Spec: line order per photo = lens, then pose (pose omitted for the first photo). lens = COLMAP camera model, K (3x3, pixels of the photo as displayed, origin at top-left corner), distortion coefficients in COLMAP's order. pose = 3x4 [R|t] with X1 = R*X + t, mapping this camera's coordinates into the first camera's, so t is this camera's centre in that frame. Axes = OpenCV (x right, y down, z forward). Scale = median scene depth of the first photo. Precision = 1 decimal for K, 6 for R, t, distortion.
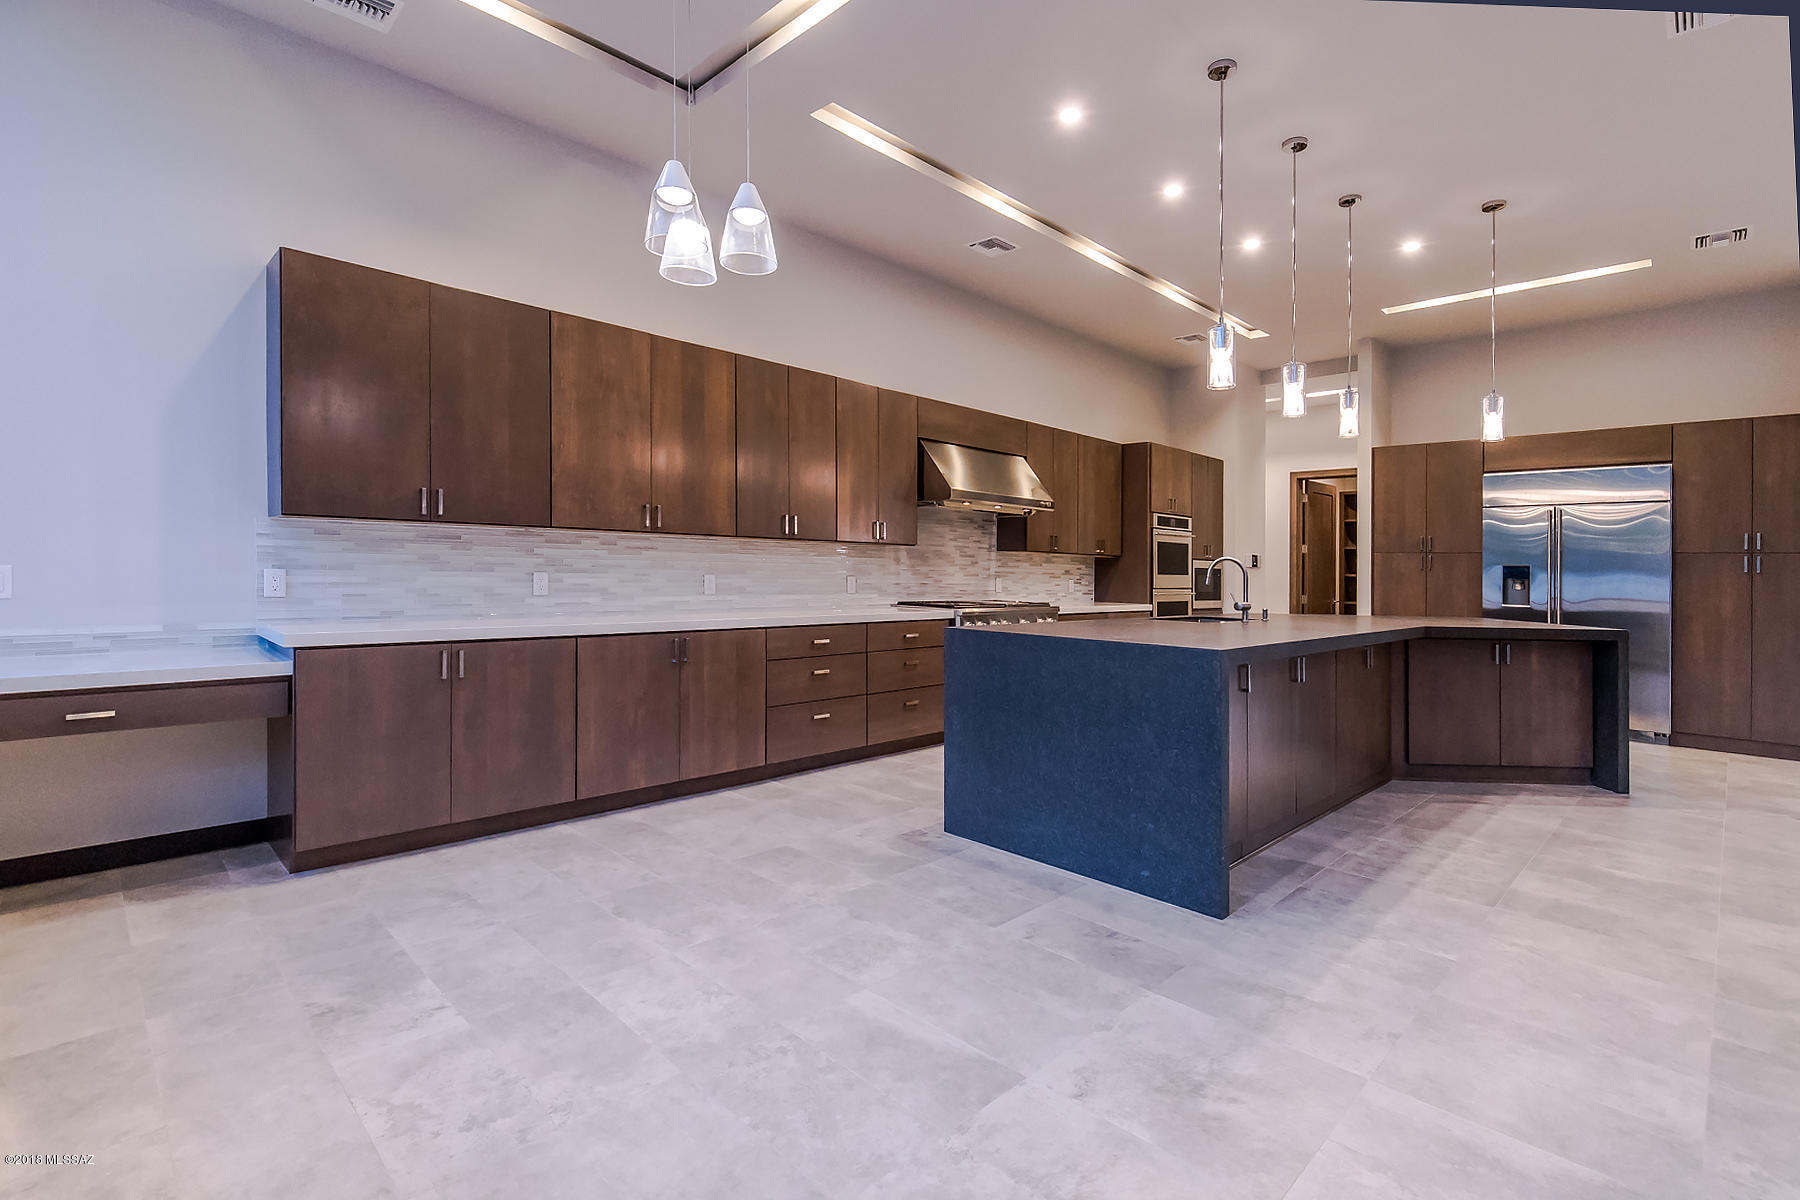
lens RADIAL K [[823.8, 0, 897.5], [0, 823.8, 599.6], [0, 0, 1]] dist [0.003391, -0.000130]
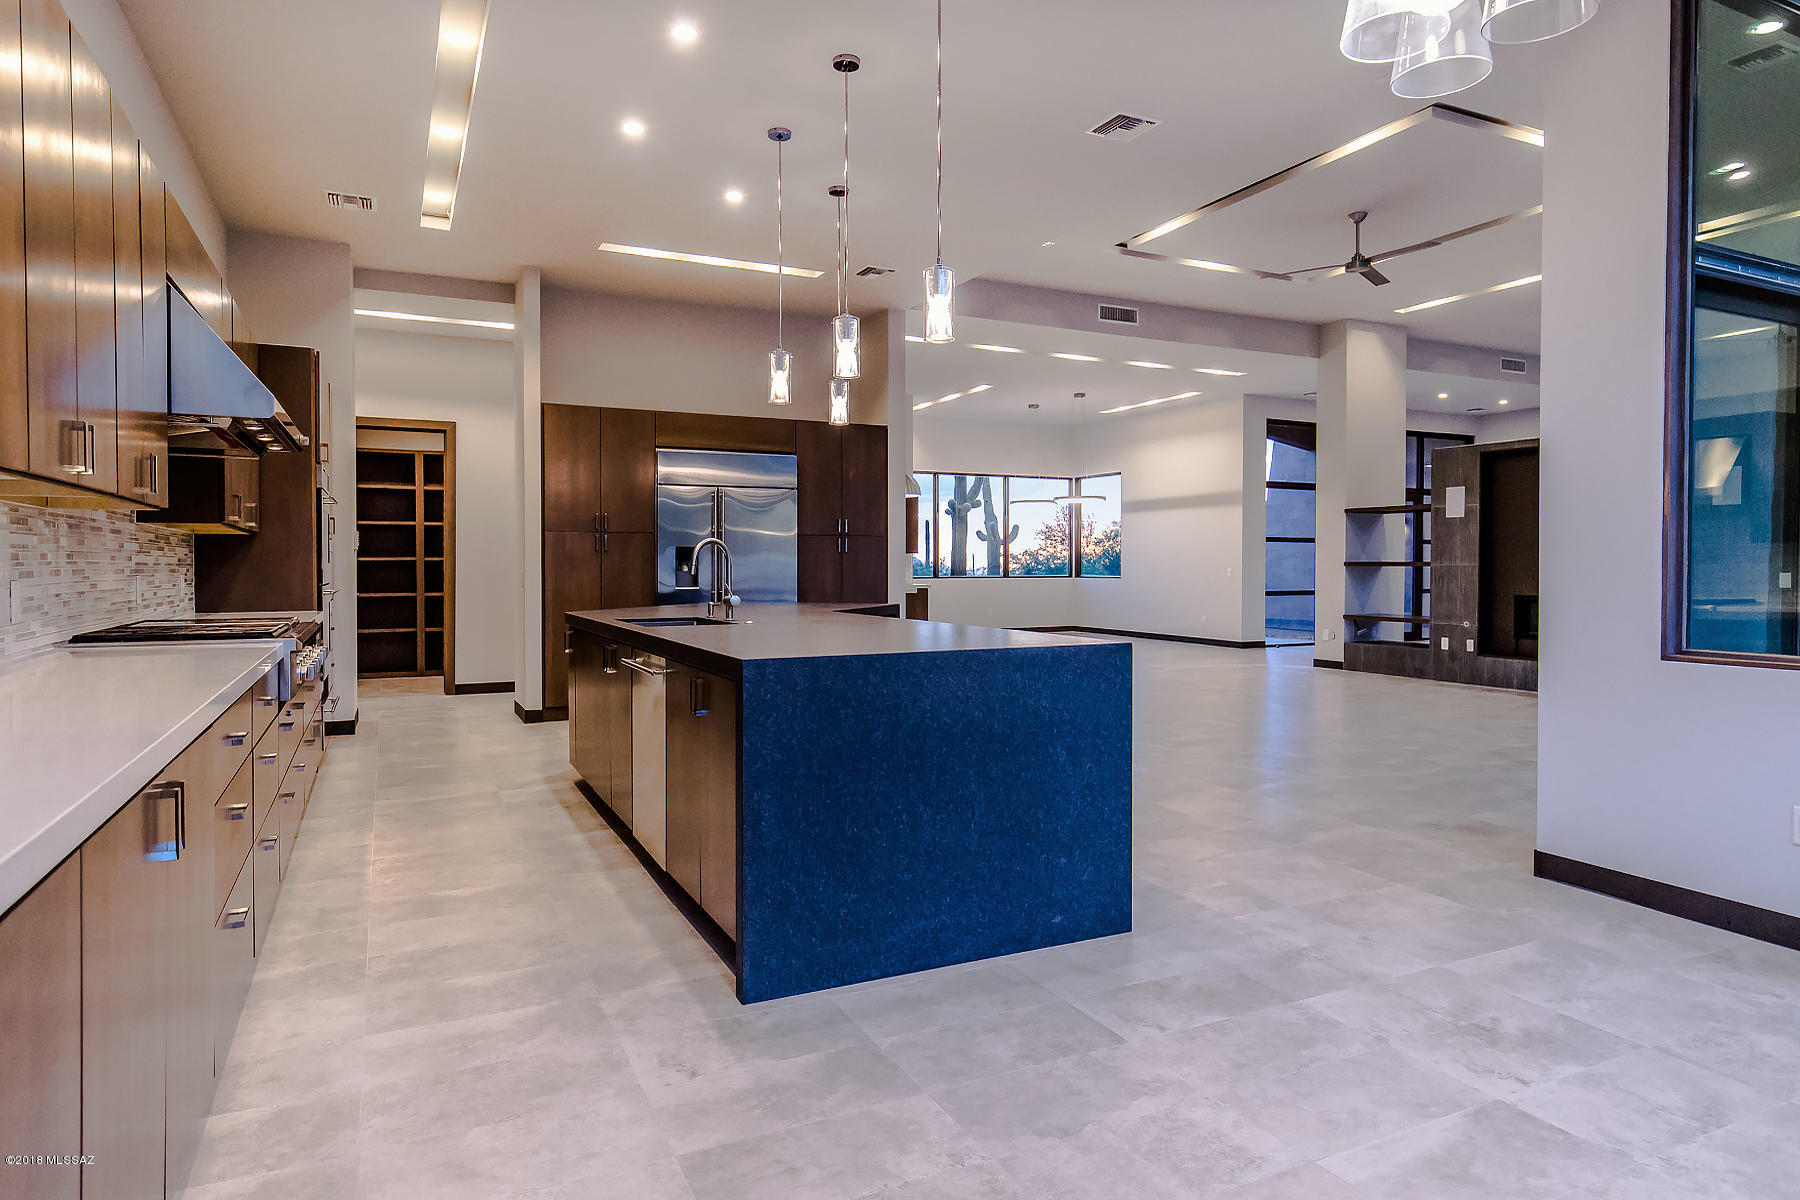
lens RADIAL K [[1065.7, 0, 897.2], [0, 1065.7, 588.2], [0, 0, 1]] dist [0.003316, -0.000563]
pose [[0.324829, -0.041231, 0.944873, -0.780029], [0.040280, 0.998746, 0.029735, -0.044168], [-0.944914, 0.028400, 0.326083, 0.807374]]
